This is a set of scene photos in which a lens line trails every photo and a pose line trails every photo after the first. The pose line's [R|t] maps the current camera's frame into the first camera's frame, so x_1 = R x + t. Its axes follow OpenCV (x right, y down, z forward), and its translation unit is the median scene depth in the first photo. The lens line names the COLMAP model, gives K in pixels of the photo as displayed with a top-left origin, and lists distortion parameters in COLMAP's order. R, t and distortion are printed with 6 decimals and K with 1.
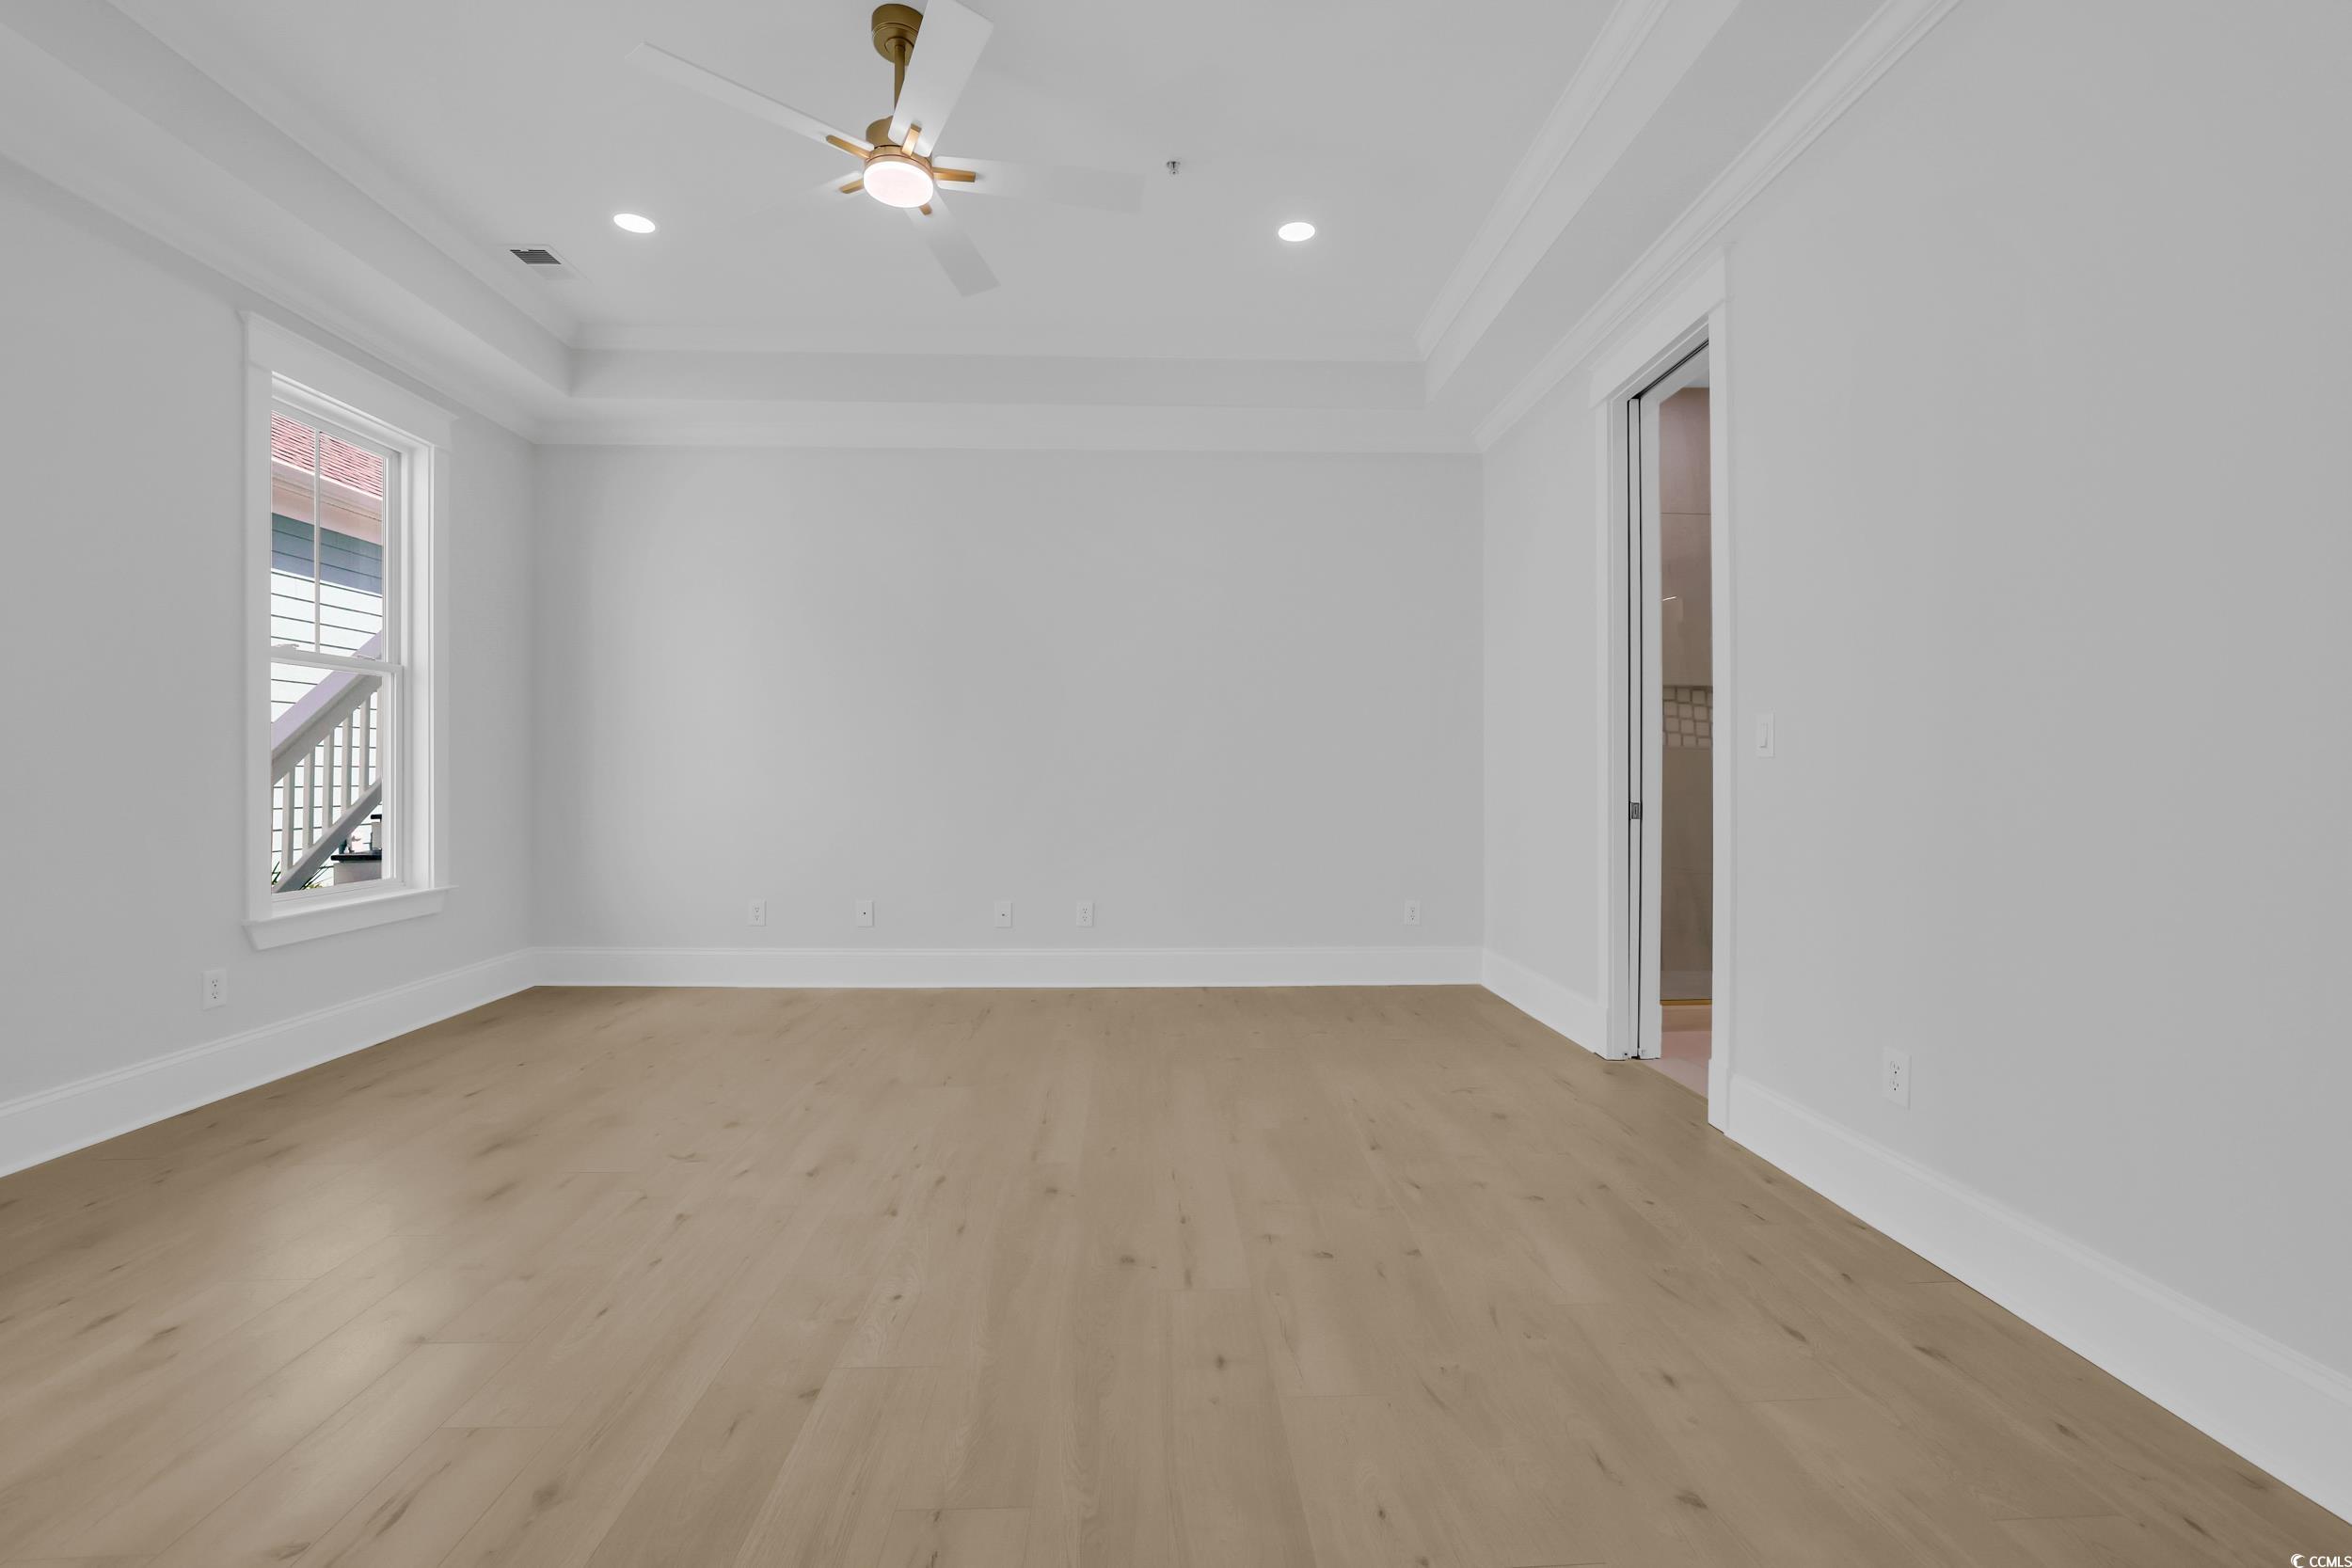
lens RADIAL K [[1006.9, 0, 1183.5], [0, 1006.9, 773.6], [0, 0, 1]] dist [-0.050035, 0.018096]
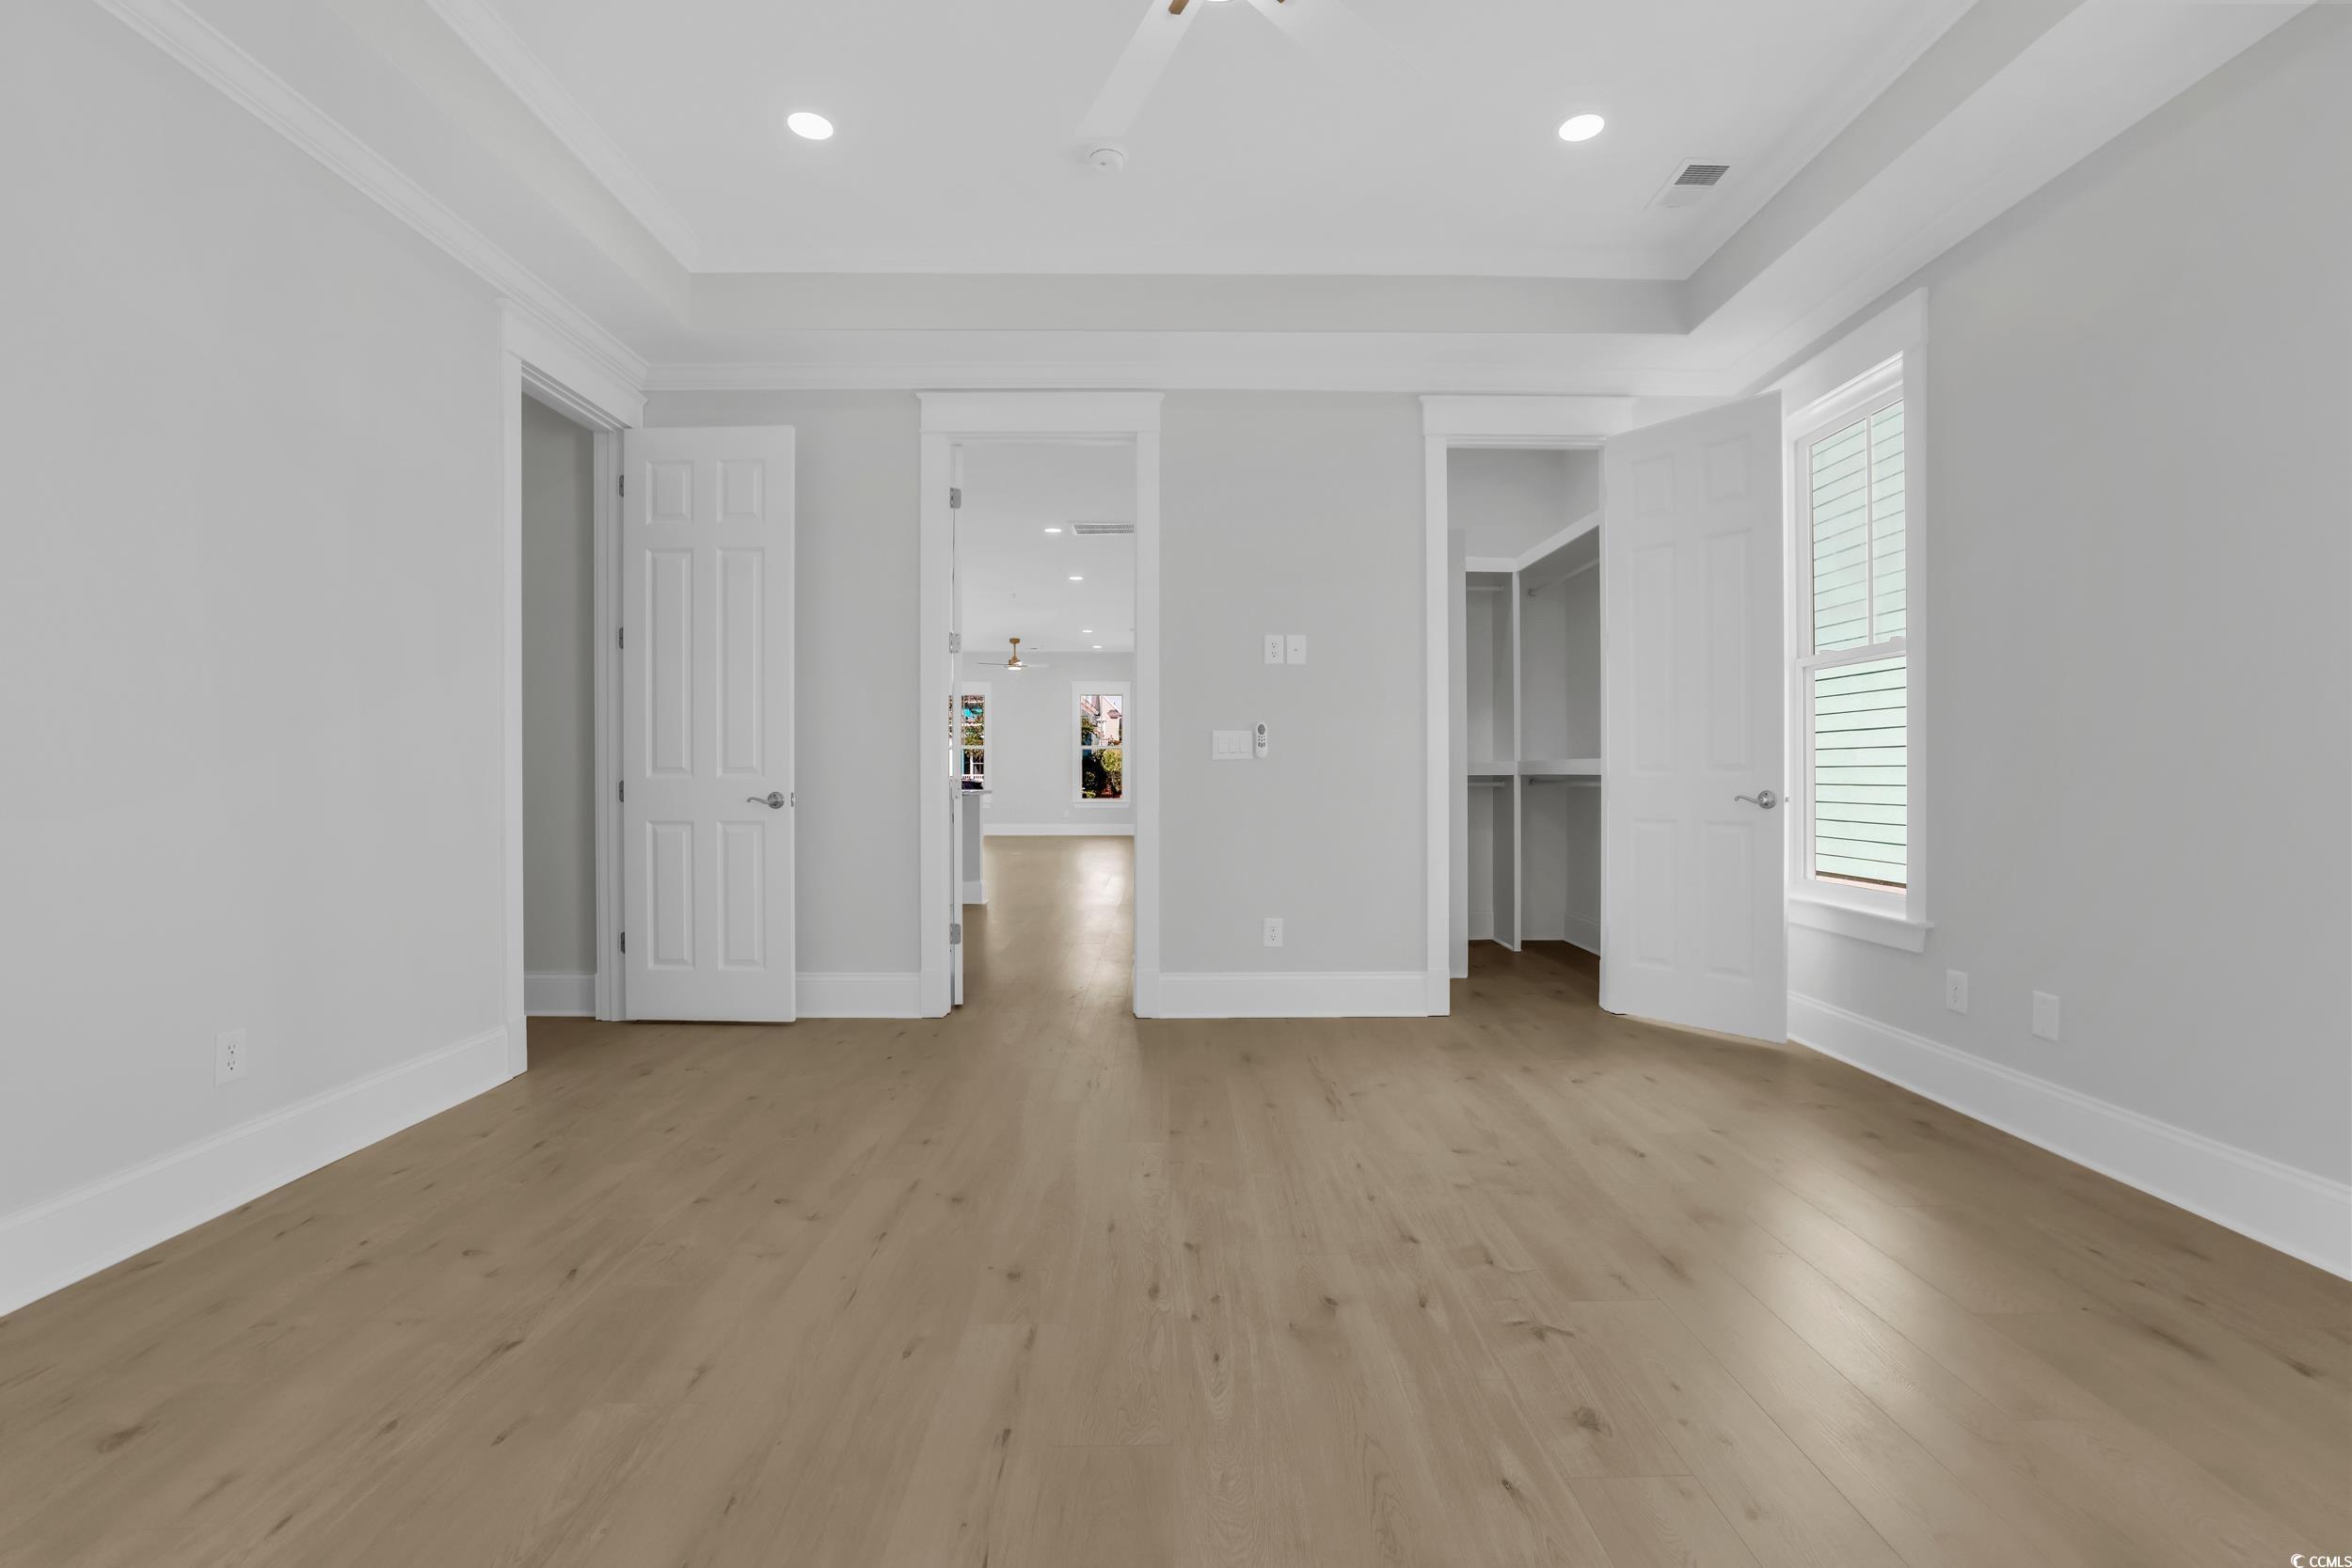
lens RADIAL K [[1006.9, 0, 1183.5], [0, 1006.9, 773.6], [0, 0, 1]] dist [-0.050035, 0.018096]
pose [[-0.999527, -0.000855, 0.030745, -0.325733], [-0.000887, 0.999999, -0.001009, 0.004994], [-0.030744, -0.001036, -0.999527, 1.995256]]
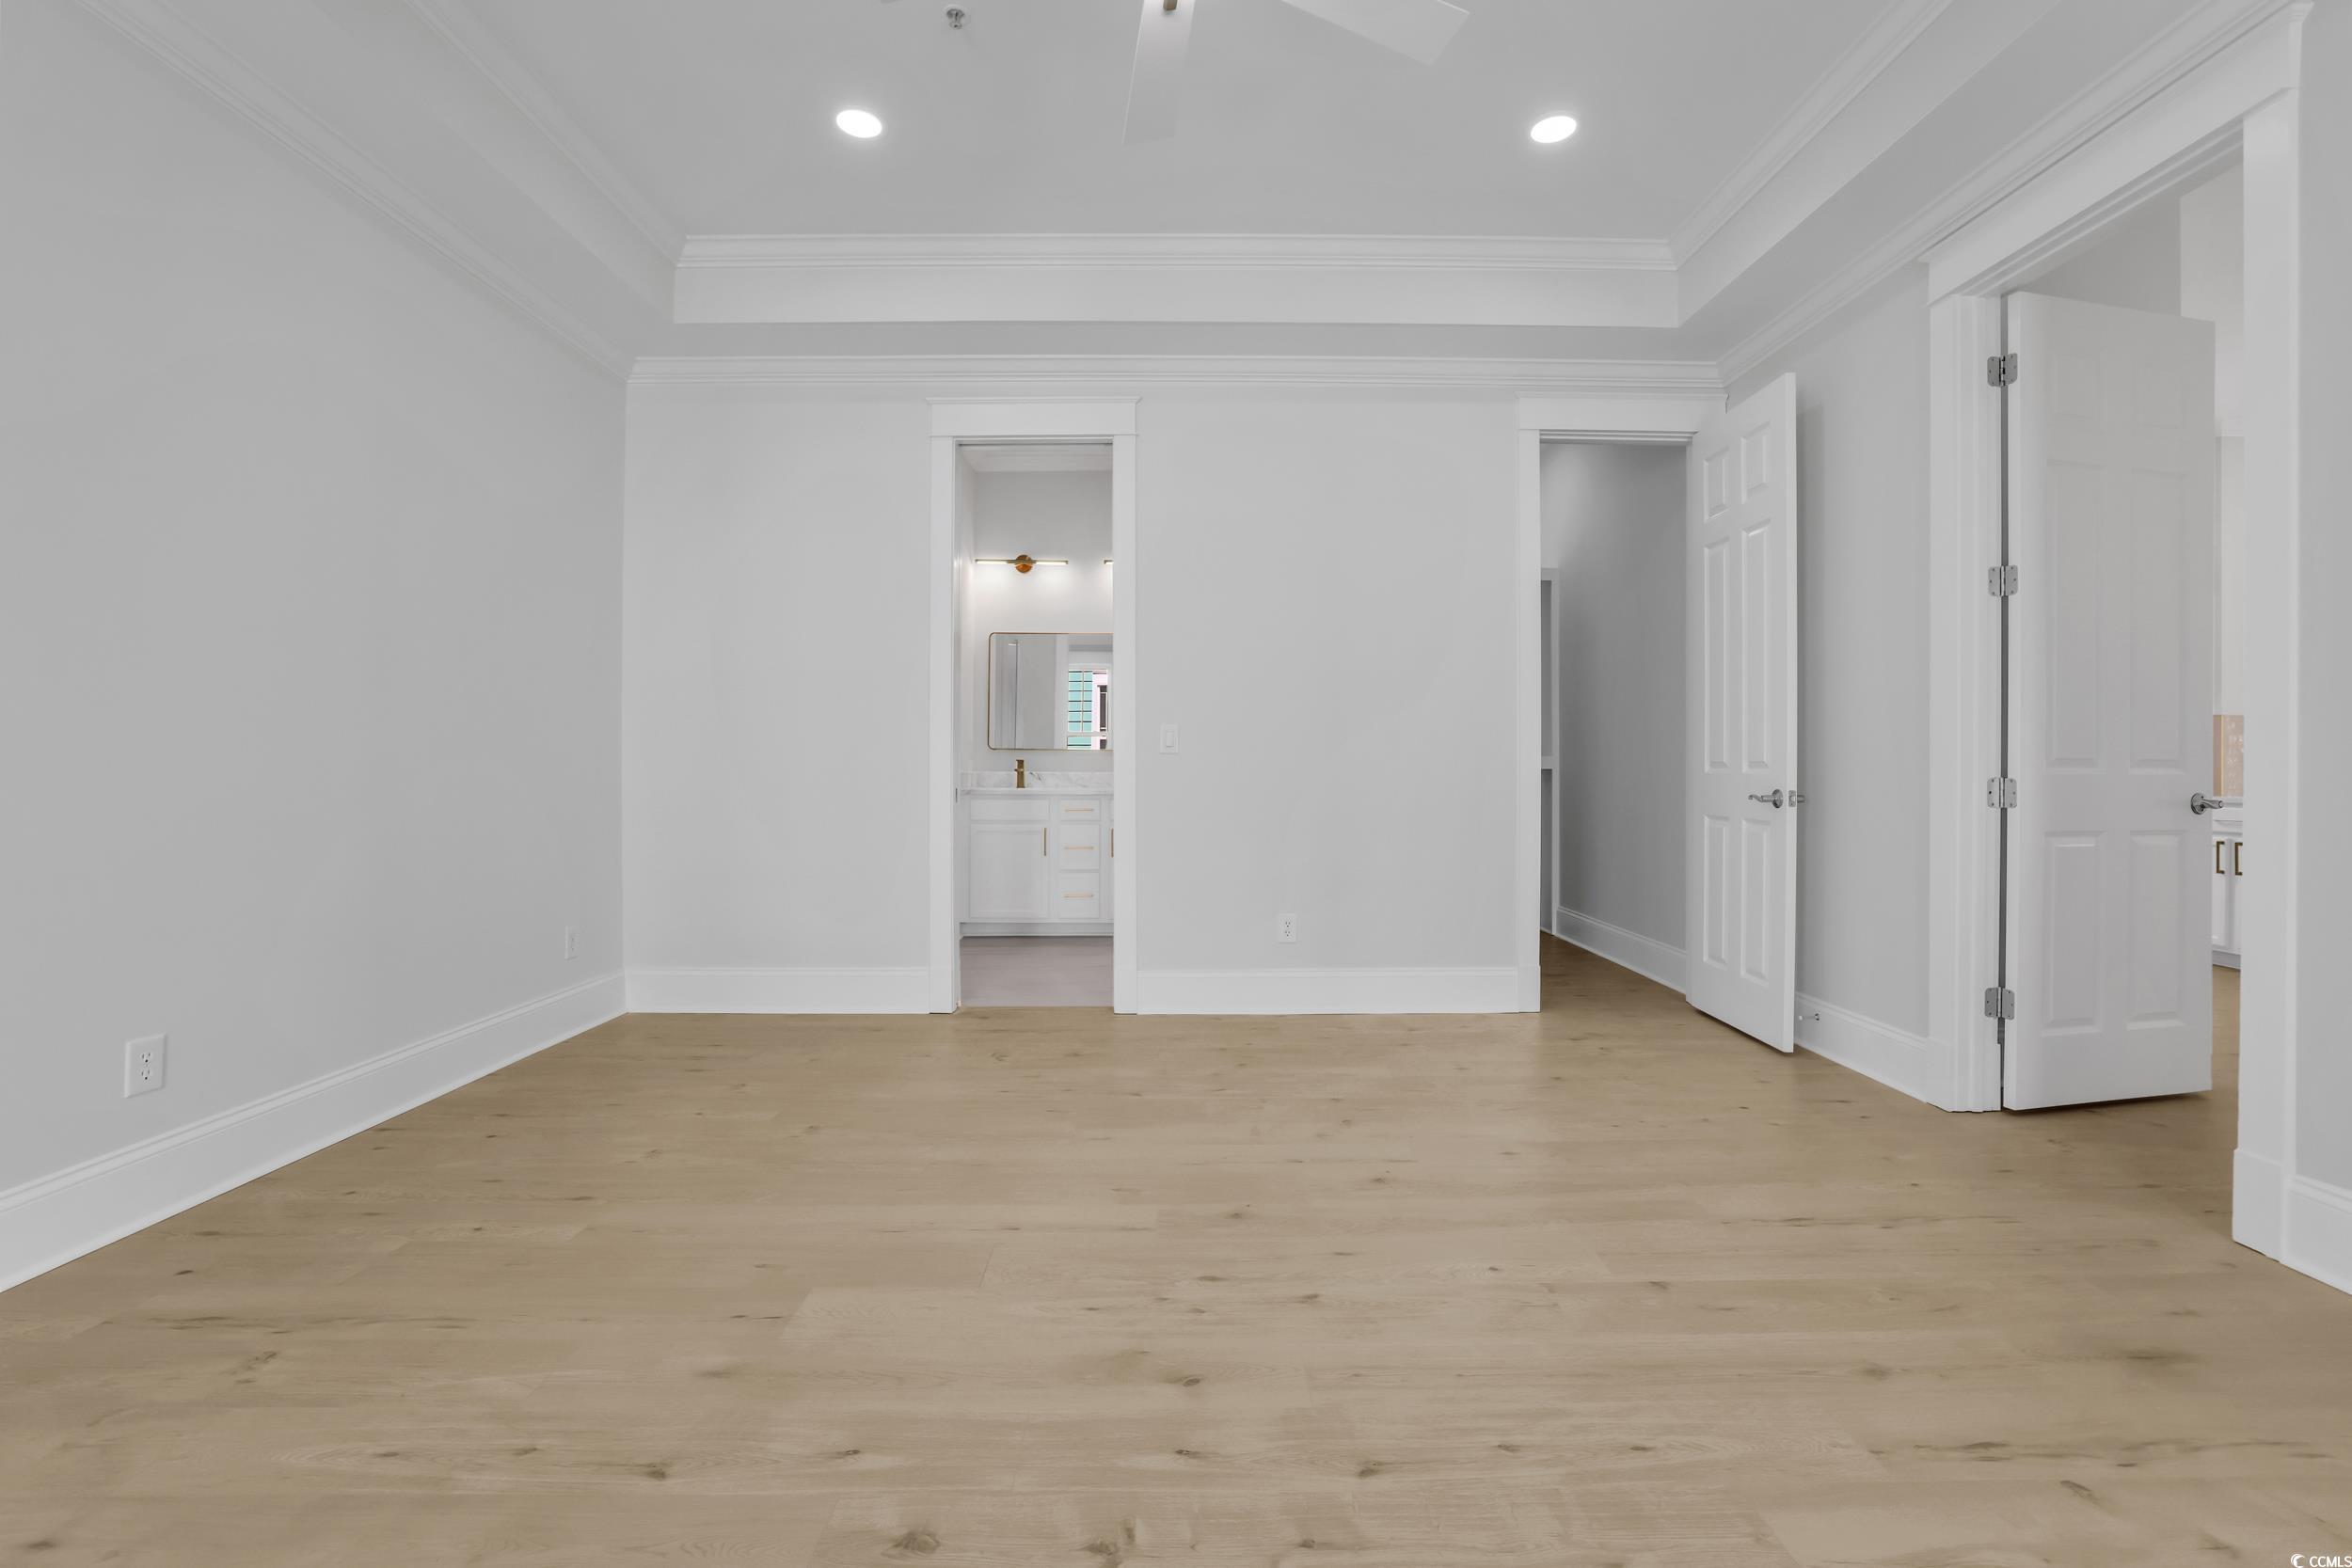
lens RADIAL K [[1006.9, 0, 1183.5], [0, 1006.9, 773.6], [0, 0, 1]] dist [-0.050035, 0.018096]
pose [[0.033956, -0.008259, 0.999389, -1.156900], [-0.002412, 0.999962, 0.008346, 0.001251], [-0.999420, -0.002694, 0.033935, 1.119341]]
